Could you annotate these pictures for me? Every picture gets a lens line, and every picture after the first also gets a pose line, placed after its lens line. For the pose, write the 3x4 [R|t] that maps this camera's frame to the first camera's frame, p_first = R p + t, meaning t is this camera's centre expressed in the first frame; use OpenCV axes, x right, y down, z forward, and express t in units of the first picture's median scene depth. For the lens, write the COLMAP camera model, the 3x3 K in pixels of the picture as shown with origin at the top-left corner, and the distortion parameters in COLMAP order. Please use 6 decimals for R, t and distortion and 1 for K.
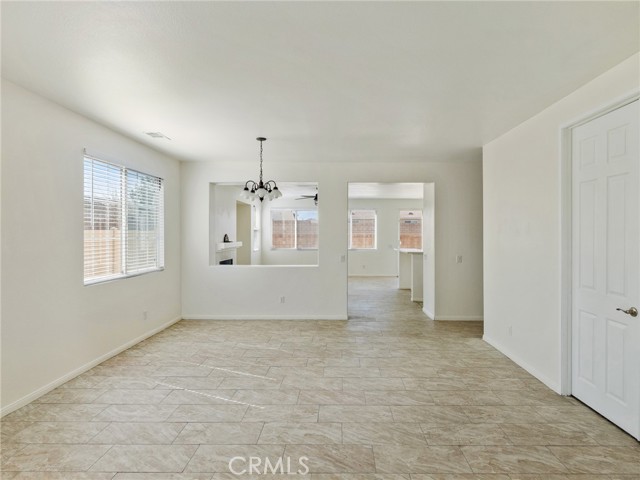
lens RADIAL K [[373.3, 0, 320.0], [0, 373.3, 240.0], [0, 0, 1]] dist [0.000050, -0.000005]
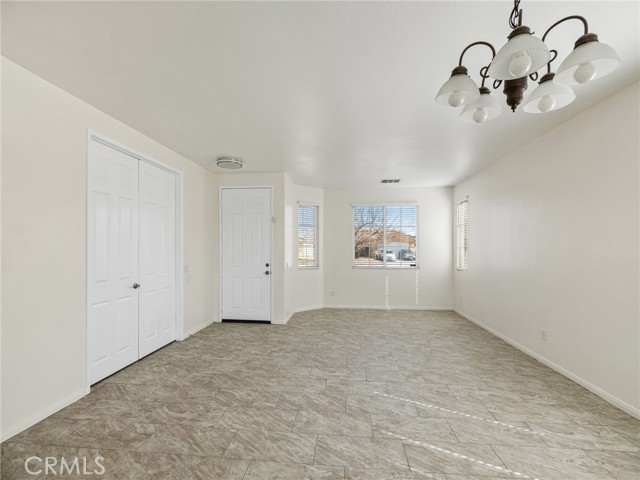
lens RADIAL K [[290.7, 0, 320.0], [0, 290.7, 240.0], [0, 0, 1]] dist [0.000622, 0.000006]
pose [[-0.999169, 0.000191, 0.040769, -0.022963], [-0.000268, 0.999937, -0.011240, 0.003142], [-0.040769, -0.011241, -0.999105, 1.872131]]
